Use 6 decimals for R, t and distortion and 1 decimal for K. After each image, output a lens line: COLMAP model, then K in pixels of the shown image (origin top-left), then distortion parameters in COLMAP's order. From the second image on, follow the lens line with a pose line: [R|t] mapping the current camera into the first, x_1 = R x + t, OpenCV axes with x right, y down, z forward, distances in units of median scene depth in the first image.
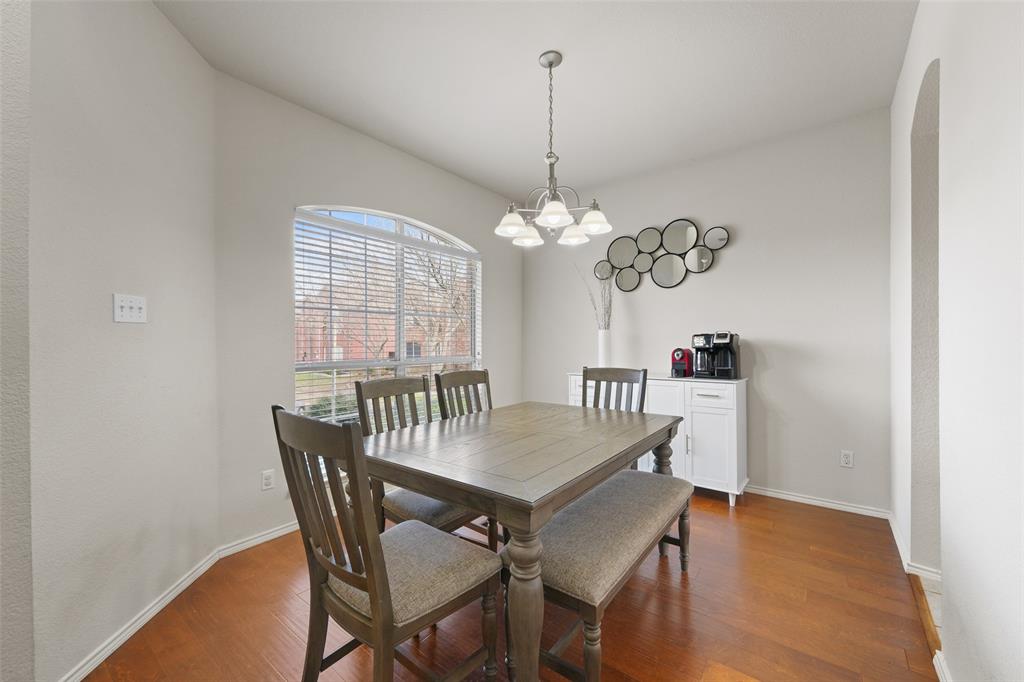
lens RADIAL K [[409.2, 0, 511.0], [0, 409.2, 341.9], [0, 0, 1]] dist [0.012205, -0.002020]
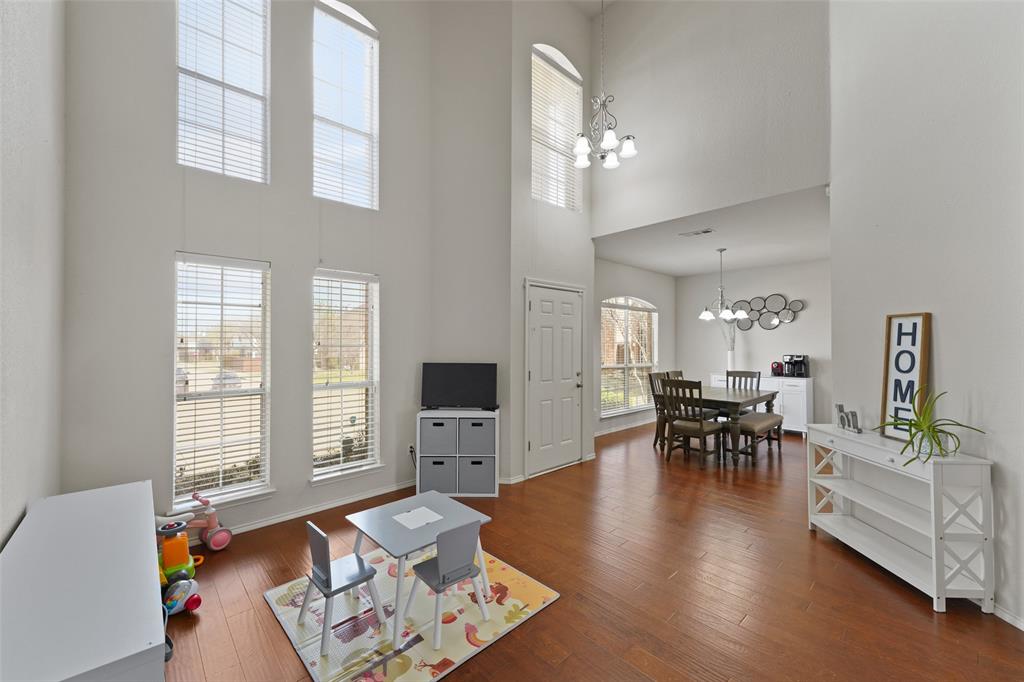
lens RADIAL K [[409.2, 0, 514.1], [0, 409.2, 339.5], [0, 0, 1]] dist [0.012205, -0.002020]
pose [[0.986058, 0.001970, -0.166390, -0.543570], [-0.004928, 0.999837, -0.017365, -0.055640], [0.166329, 0.017943, 0.985907, -1.257912]]
